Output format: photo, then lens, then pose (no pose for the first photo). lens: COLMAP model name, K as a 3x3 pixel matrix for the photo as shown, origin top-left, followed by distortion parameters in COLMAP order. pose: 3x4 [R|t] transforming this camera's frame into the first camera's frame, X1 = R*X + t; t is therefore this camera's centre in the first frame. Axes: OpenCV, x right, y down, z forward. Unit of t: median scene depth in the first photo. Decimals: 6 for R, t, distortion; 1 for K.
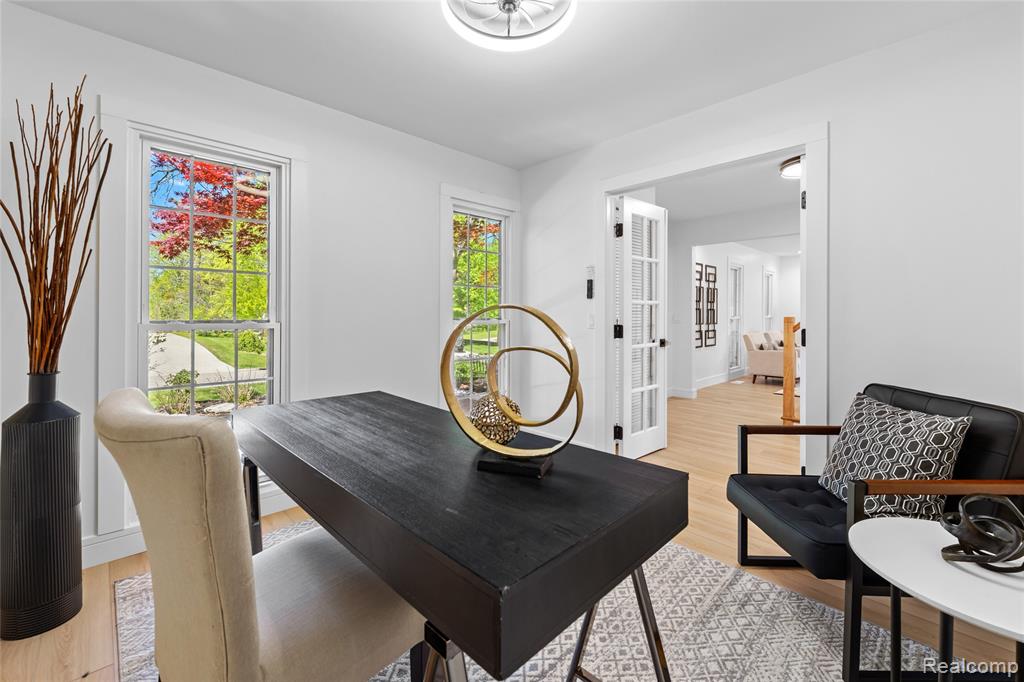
lens RADIAL K [[451.3, 0, 511.8], [0, 451.3, 322.6], [0, 0, 1]] dist [-0.000521, -0.000206]
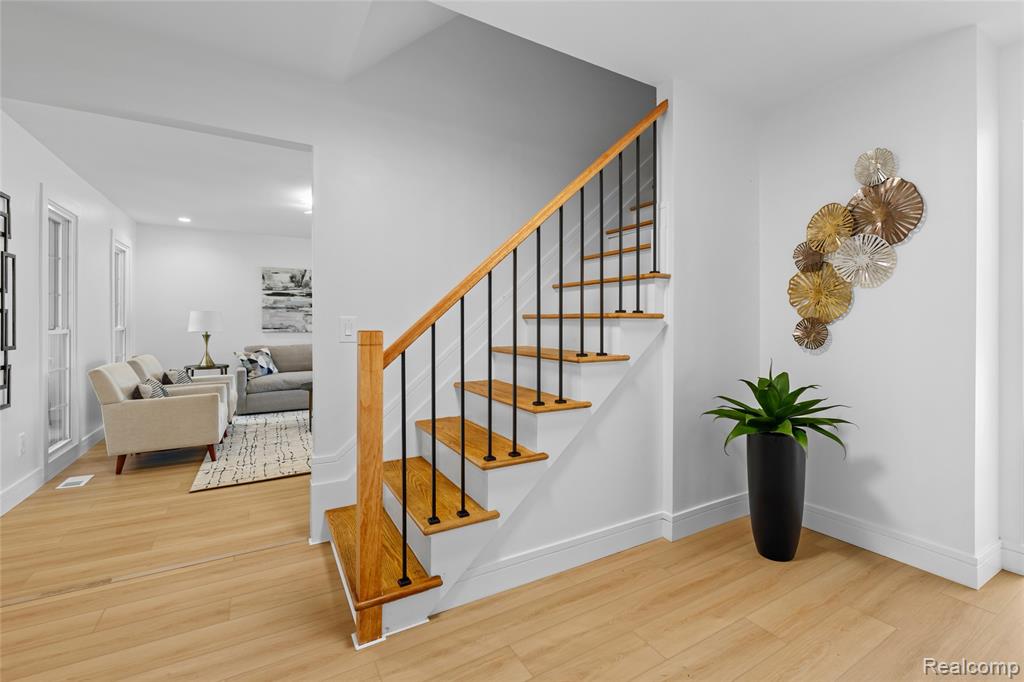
lens RADIAL K [[451.3, 0, 511.8], [0, 451.3, 322.6], [0, 0, 1]] dist [-0.000521, -0.000206]
pose [[0.231694, -0.005661, 0.972772, 0.180672], [0.024306, 0.999705, 0.000029, -0.009414], [-0.972485, 0.023638, 0.231763, 0.494447]]
